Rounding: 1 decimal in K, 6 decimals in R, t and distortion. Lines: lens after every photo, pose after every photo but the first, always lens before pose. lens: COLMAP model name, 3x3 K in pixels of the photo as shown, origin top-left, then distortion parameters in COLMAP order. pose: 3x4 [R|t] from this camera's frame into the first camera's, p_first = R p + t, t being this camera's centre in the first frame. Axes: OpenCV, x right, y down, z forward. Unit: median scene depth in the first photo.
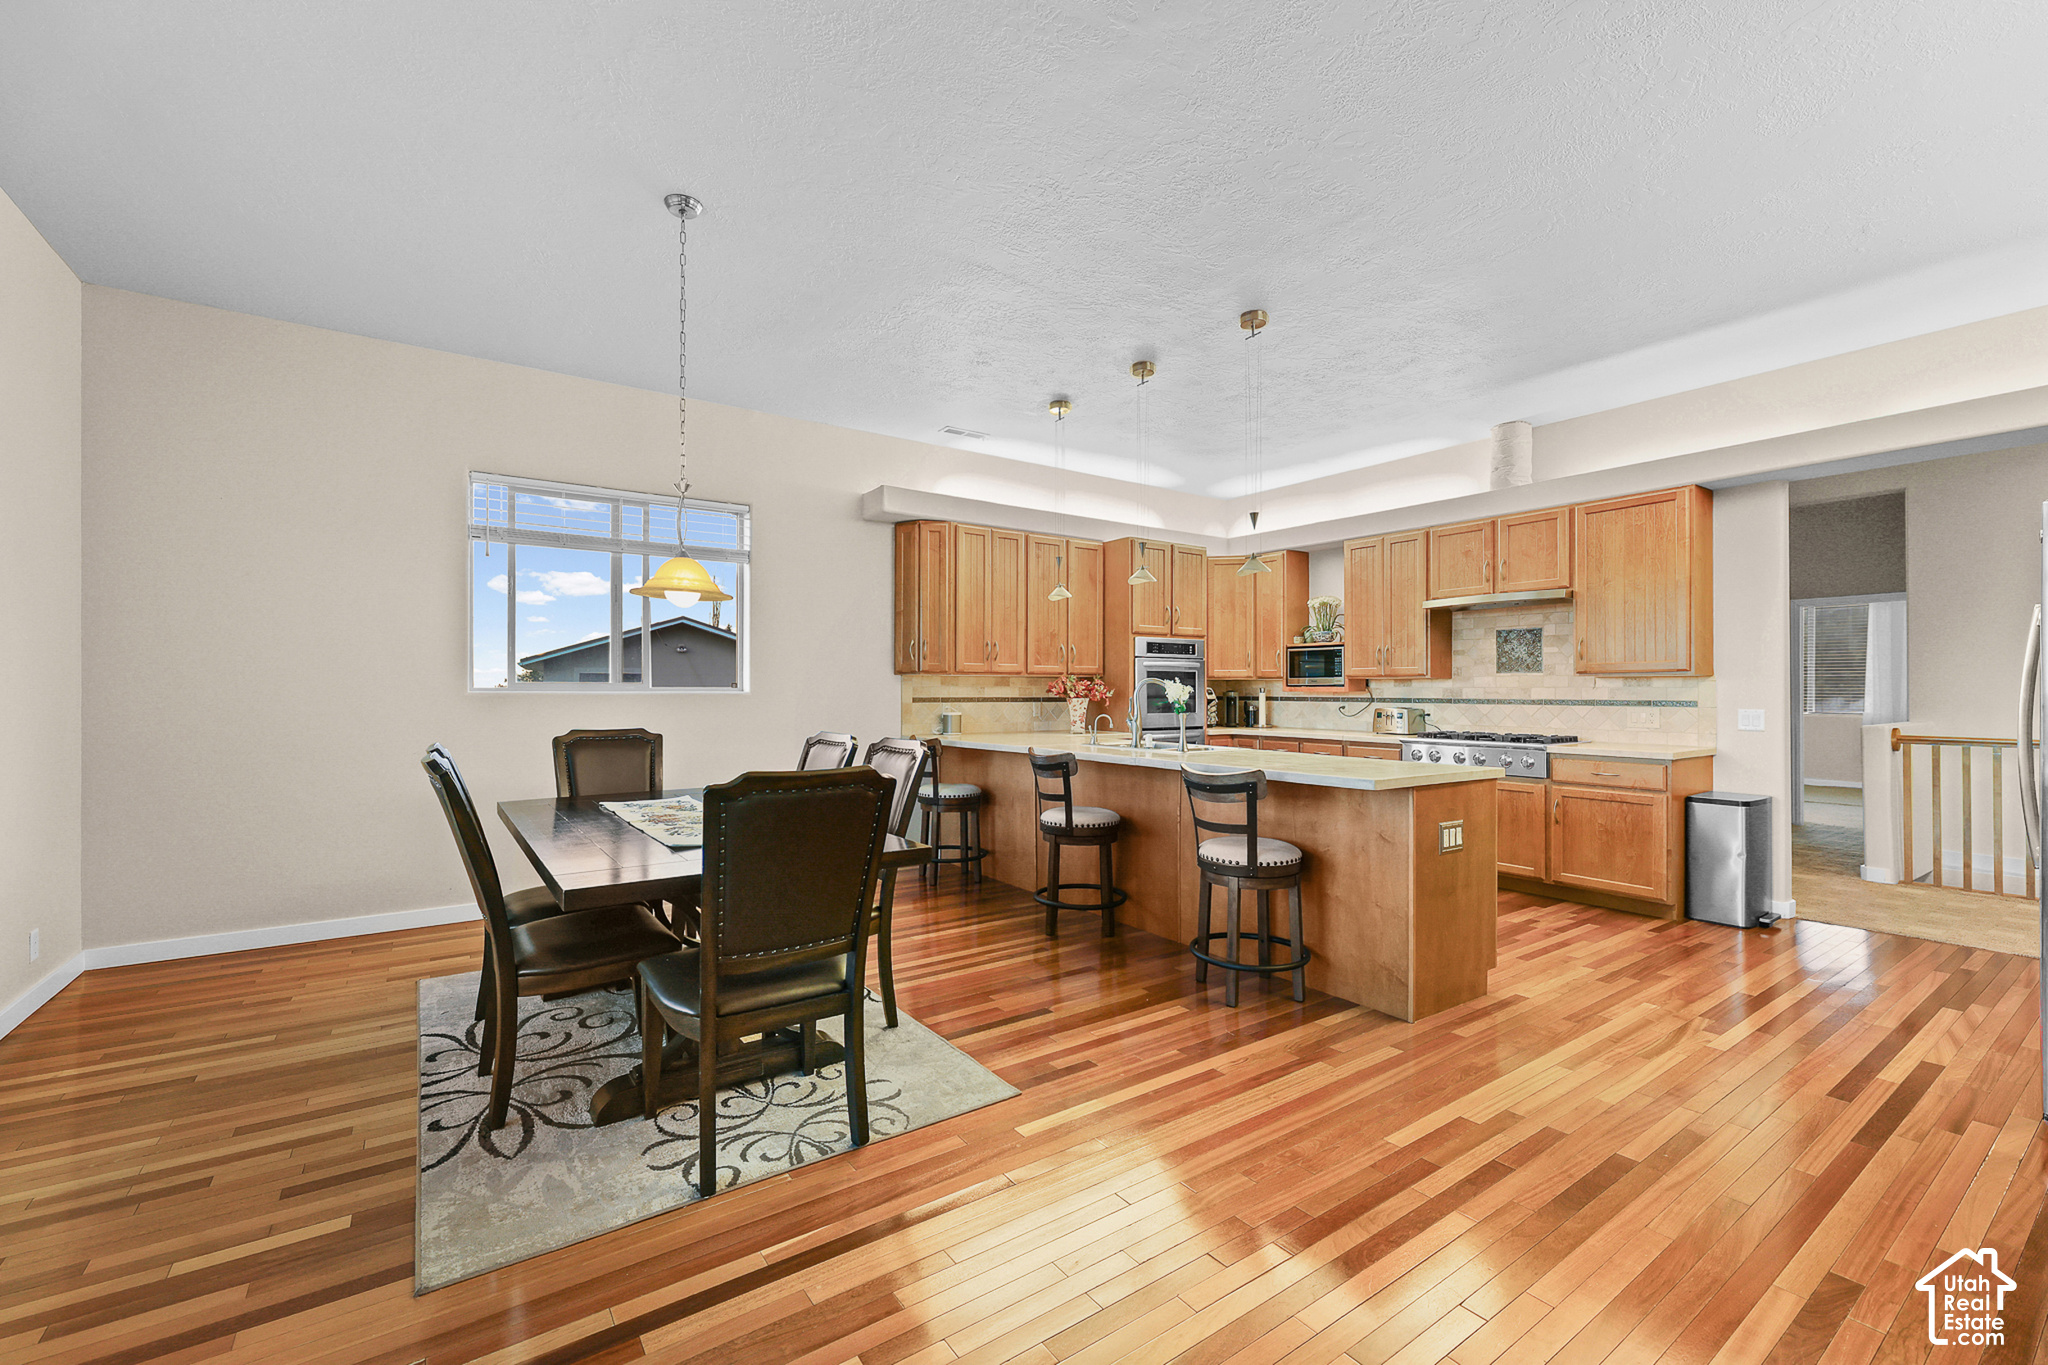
lens RADIAL K [[851.2, 0, 1014.5], [0, 851.2, 689.4], [0, 0, 1]] dist [0.004254, -0.000436]
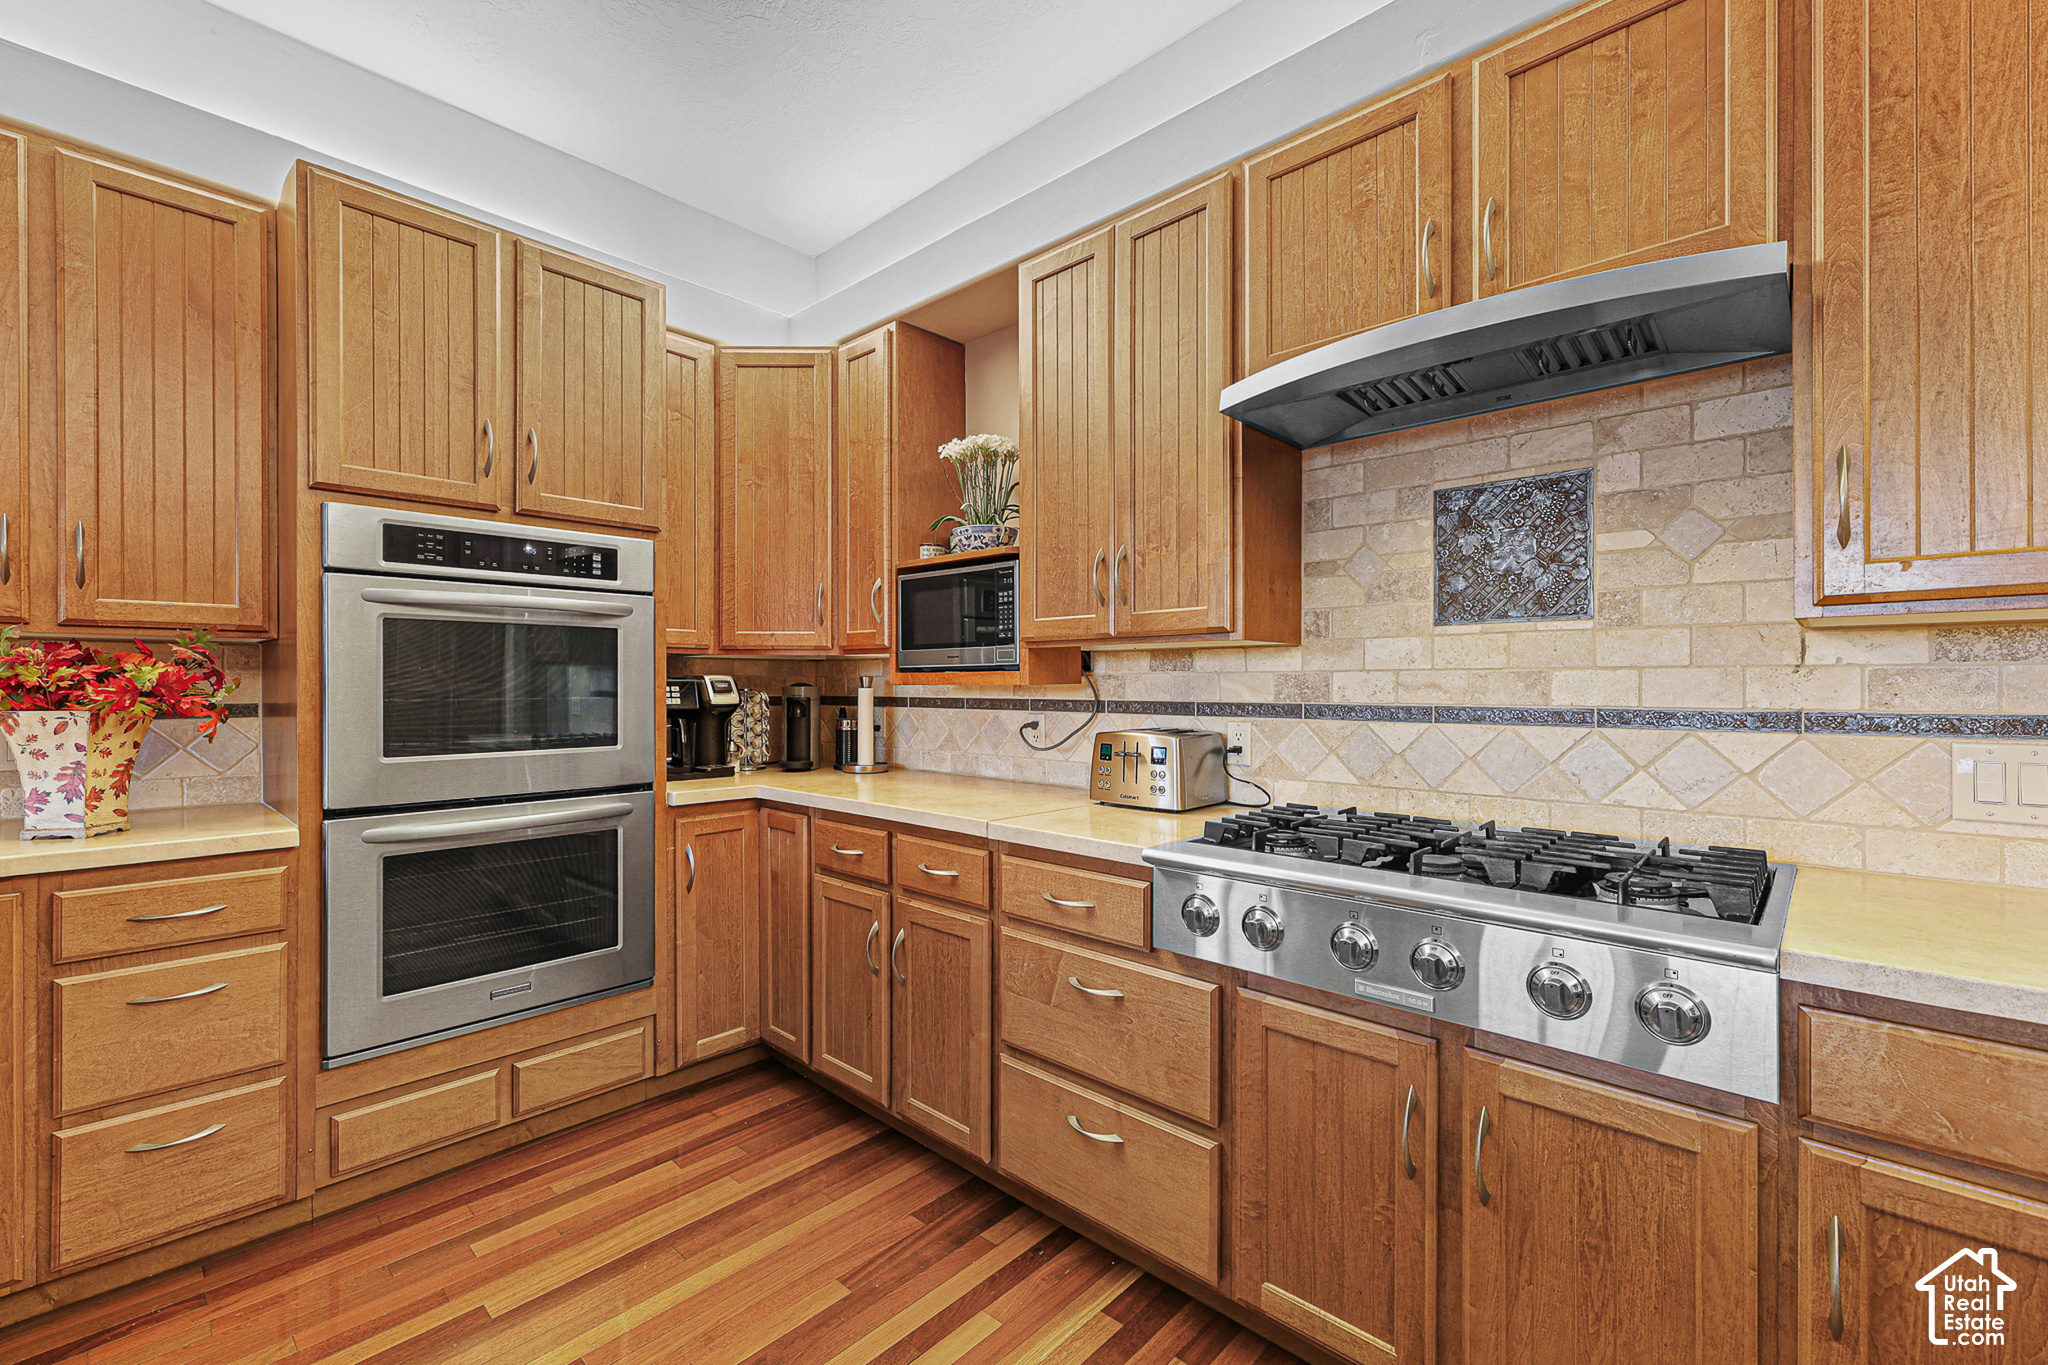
lens RADIAL K [[851.2, 0, 1019.7], [0, 851.2, 681.3], [0, 0, 1]] dist [0.004254, -0.000436]
pose [[0.979170, -0.001840, 0.203033, 0.336573], [0.002103, 0.999997, -0.001081, 0.001830], [-0.203030, 0.001485, 0.979171, 0.695388]]
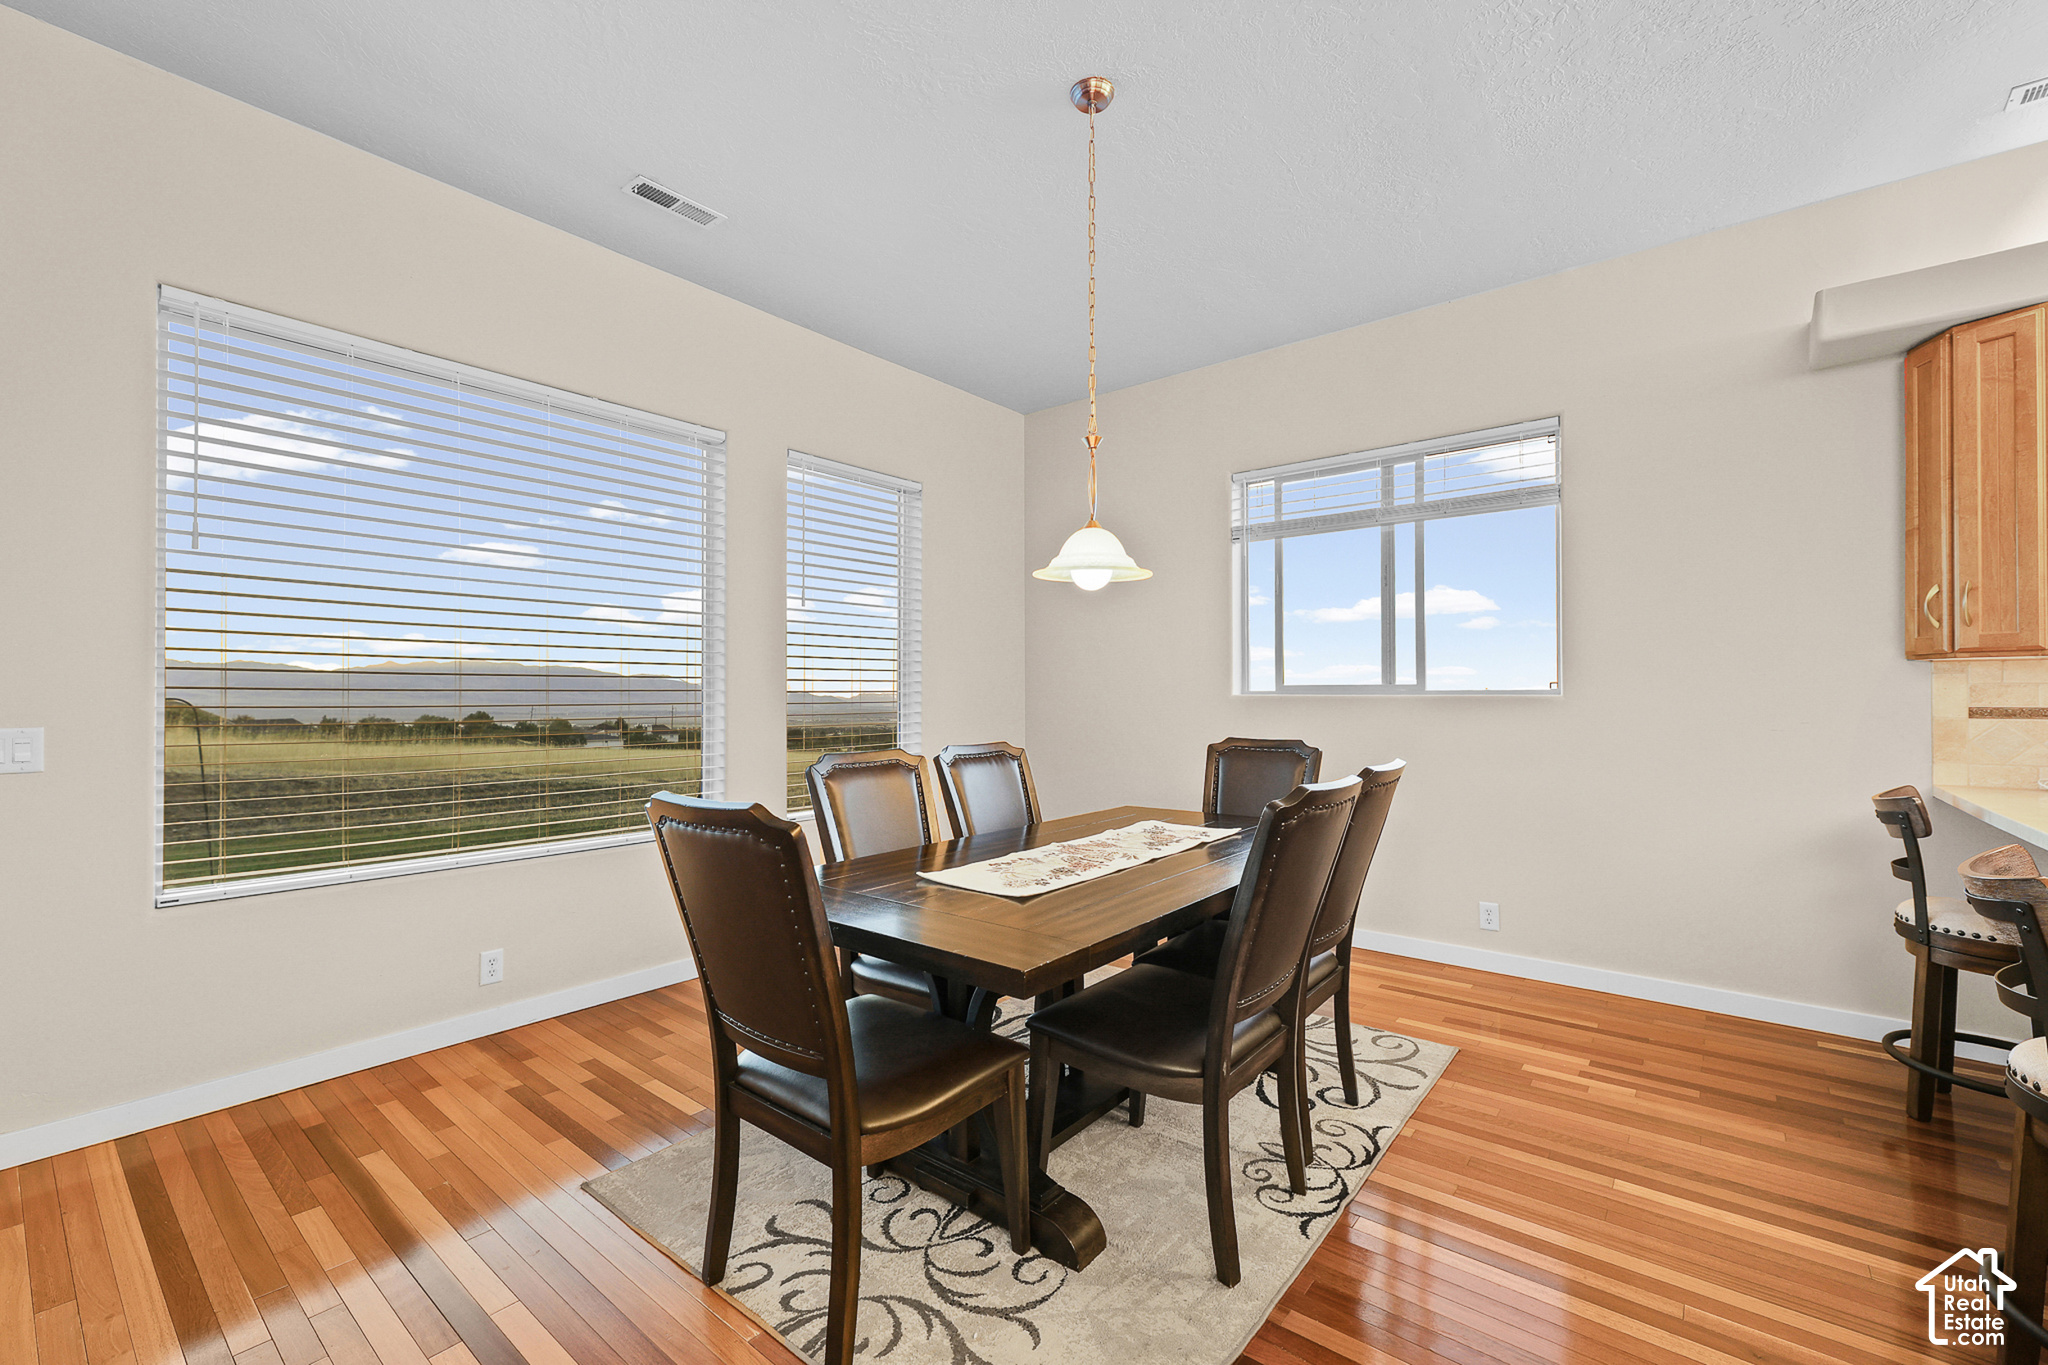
lens RADIAL K [[851.2, 0, 1018.4], [0, 851.2, 691.9], [0, 0, 1]] dist [0.004254, -0.000436]
pose [[0.276765, -0.003583, -0.960931, 0.164375], [0.001625, 0.999993, -0.003261, 0.001446], [0.960936, -0.000659, 0.276769, 0.317599]]
